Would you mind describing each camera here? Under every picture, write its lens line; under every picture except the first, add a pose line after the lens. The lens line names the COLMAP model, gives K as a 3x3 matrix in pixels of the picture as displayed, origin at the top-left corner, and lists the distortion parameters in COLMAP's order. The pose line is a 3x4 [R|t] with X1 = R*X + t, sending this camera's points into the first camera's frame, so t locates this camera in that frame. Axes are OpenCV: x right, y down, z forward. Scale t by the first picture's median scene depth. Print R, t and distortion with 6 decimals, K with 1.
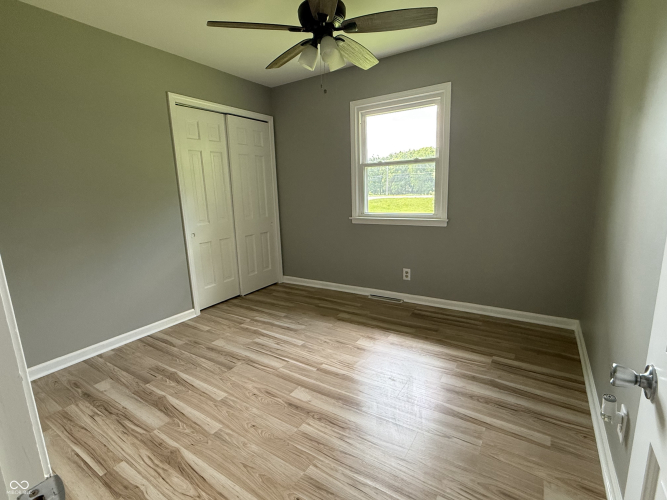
lens RADIAL K [[322.2, 0, 336.6], [0, 322.2, 253.7], [0, 0, 1]] dist [-0.001530, -0.000394]
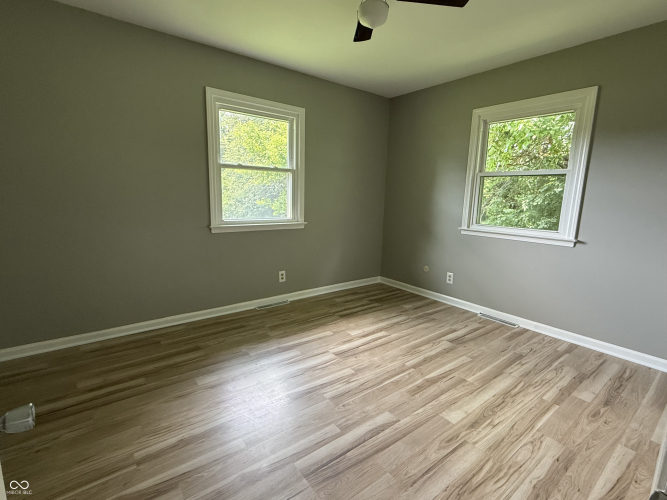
lens RADIAL K [[322.2, 0, 331.4], [0, 322.2, 251.0], [0, 0, 1]] dist [-0.001530, -0.000394]
pose [[0.334580, -0.118009, 0.934949, -0.676058], [0.158509, 0.985040, 0.067607, -0.061156], [-0.928941, 0.125578, 0.348280, 0.465246]]
